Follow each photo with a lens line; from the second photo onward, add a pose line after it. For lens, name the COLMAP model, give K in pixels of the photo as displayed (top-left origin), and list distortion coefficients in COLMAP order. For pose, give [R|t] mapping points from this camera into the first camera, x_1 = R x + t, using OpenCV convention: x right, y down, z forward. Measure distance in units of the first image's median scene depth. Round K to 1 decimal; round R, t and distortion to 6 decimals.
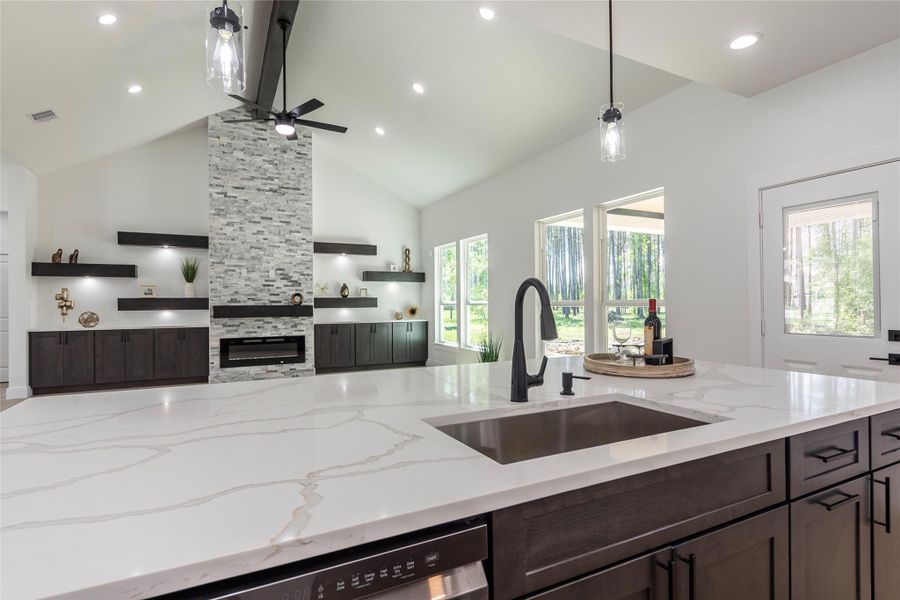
lens RADIAL K [[462.5, 0, 458.4], [0, 462.5, 300.8], [0, 0, 1]] dist [0.000822, -0.000627]
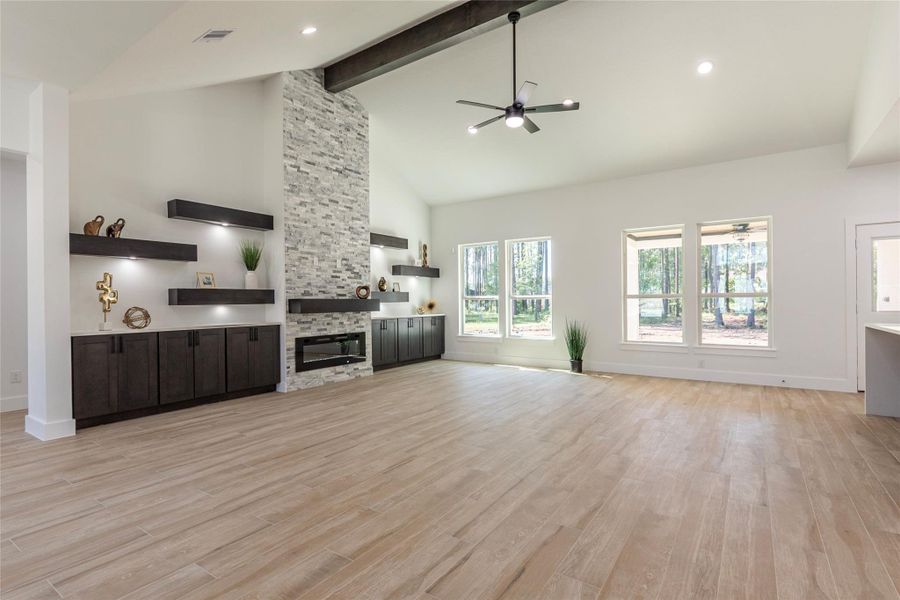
lens RADIAL K [[441.5, 0, 456.0], [0, 441.5, 301.3], [0, 0, 1]] dist [0.002268, -0.000158]
pose [[0.874535, -0.001196, 0.484961, -0.623989], [0.000217, 0.999998, 0.002075, 0.012442], [-0.484962, -0.001709, 0.874533, 0.142719]]
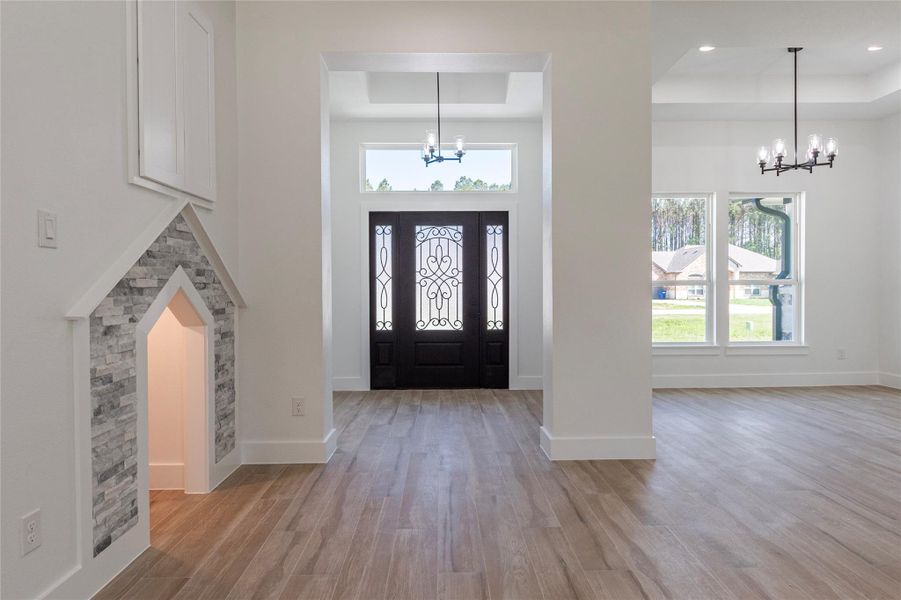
lens RADIAL K [[536.0, 0, 448.2], [0, 536.0, 290.5], [0, 0, 1]] dist [0.002309, 0.000245]
pose [[-0.446316, 0.014541, -0.894757, -0.225072], [0.011950, 0.999876, 0.010288, 0.013227], [0.894796, -0.006101, -0.446434, 0.398293]]
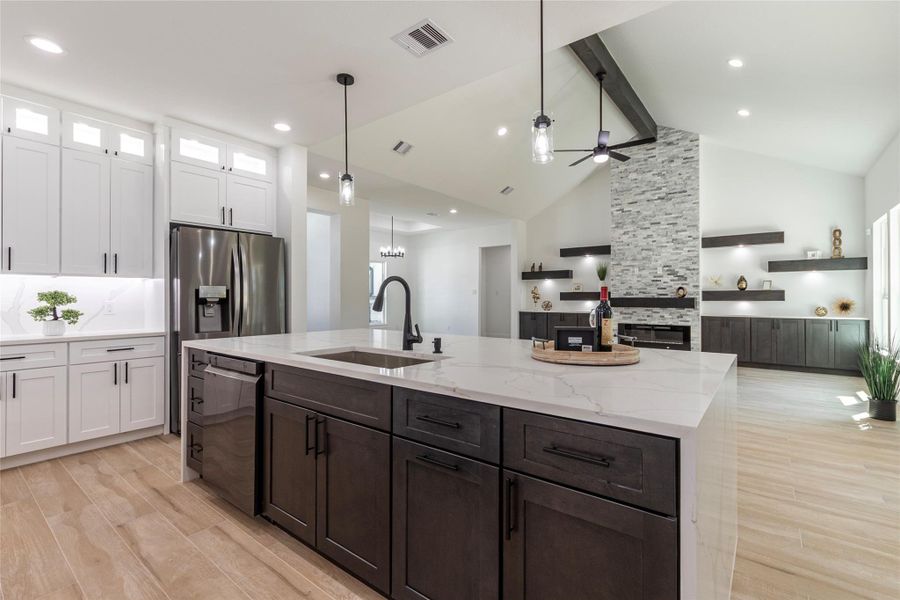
lens RADIAL K [[404.9, 0, 455.0], [0, 404.9, 296.8], [0, 0, 1]] dist [0.001576, 0.000508]
pose [[0.417760, 0.003139, -0.908552, 0.307698], [-0.000892, 0.999995, 0.003045, 0.004808], [0.908557, -0.000461, 0.417761, 0.110852]]
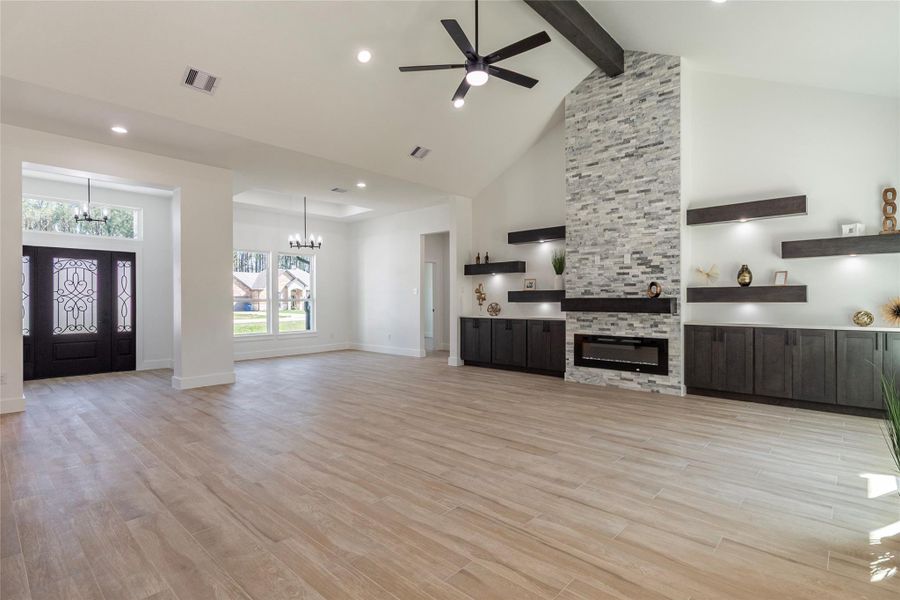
lens RADIAL K [[441.5, 0, 456.0], [0, 441.5, 301.3], [0, 0, 1]] dist [0.002268, -0.000158]
pose [[0.347403, 0.008919, -0.937674, 0.219129], [0.003933, 0.999932, 0.010968, 0.005945], [0.937708, -0.007498, 0.347344, 0.453958]]
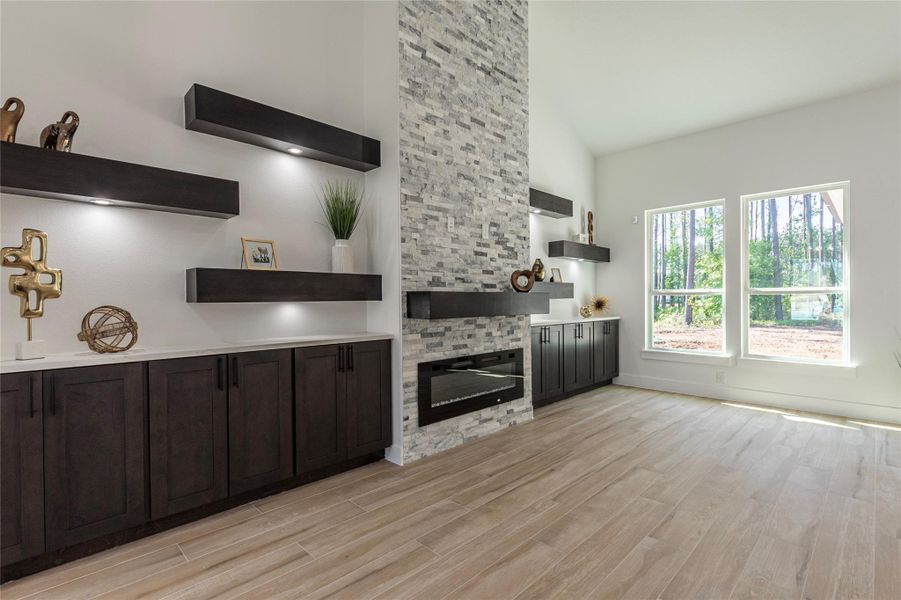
lens RADIAL K [[427.3, 0, 456.6], [0, 427.3, 301.2], [0, 0, 1]] dist [0.001256, -0.000004]
pose [[0.950456, -0.000591, 0.310860, -0.586262], [-0.002049, 0.999965, 0.008166, 0.015575], [-0.310854, -0.008398, 0.950421, 0.560140]]
